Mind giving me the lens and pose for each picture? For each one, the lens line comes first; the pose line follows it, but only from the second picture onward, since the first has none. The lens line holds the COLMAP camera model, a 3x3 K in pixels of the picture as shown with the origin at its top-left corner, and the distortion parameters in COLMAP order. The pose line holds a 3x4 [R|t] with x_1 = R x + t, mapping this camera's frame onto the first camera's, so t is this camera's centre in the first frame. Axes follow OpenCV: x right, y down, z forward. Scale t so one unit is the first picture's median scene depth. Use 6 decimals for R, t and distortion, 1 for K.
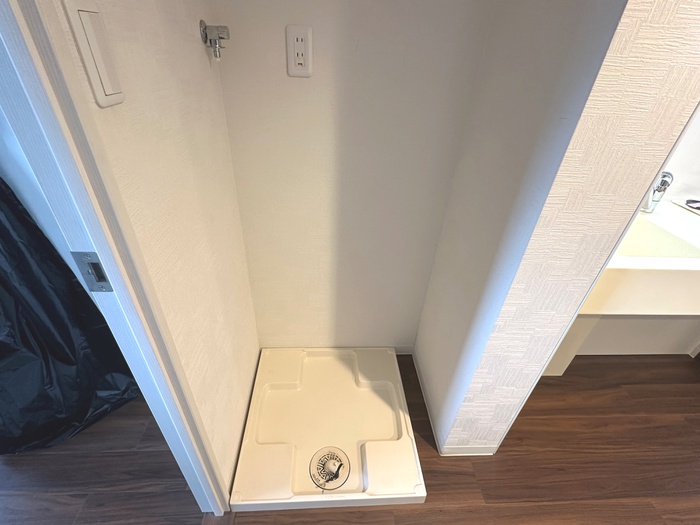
lens RADIAL K [[323.7, 0, 348.5], [0, 323.7, 264.0], [0, 0, 1]] dist [-0.003179, -0.000171]
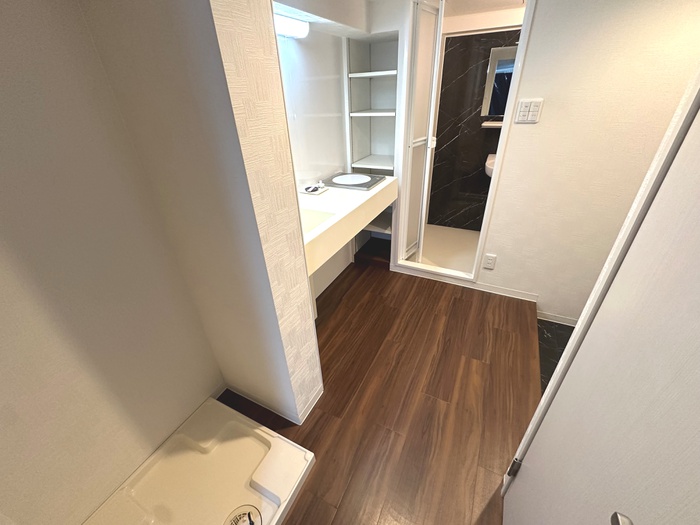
lens RADIAL K [[290.9, 0, 350.0], [0, 290.9, 262.5], [0, 0, 1]] dist [-0.002342, -0.000223]
pose [[0.494363, -0.496029, 0.713835, -0.120114], [0.535196, 0.820784, 0.199698, -0.057476], [-0.684960, 0.283318, 0.671238, -0.082007]]
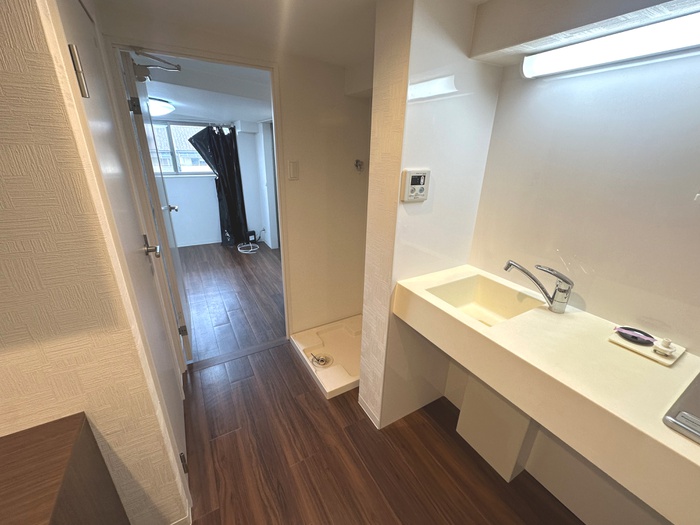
lens RADIAL K [[290.9, 0, 350.0], [0, 290.9, 262.5], [0, 0, 1]] dist [-0.002342, -0.000223]
pose [[0.457705, 0.284136, -0.842480, 1.282547], [-0.493152, 0.869574, 0.025353, 0.002445], [0.739802, 0.403867, 0.538130, -0.039497]]
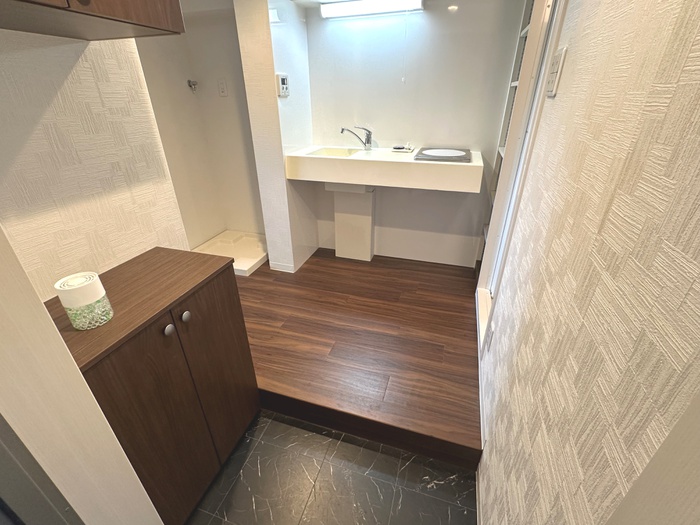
lens RADIAL K [[323.7, 0, 348.5], [0, 323.7, 264.0], [0, 0, 1]] dist [-0.003179, -0.000171]
pose [[0.932600, 0.112089, -0.343064, 1.489847], [-0.149689, 0.985067, -0.085071, 0.682024], [0.328405, 0.130690, 0.935452, -0.777497]]
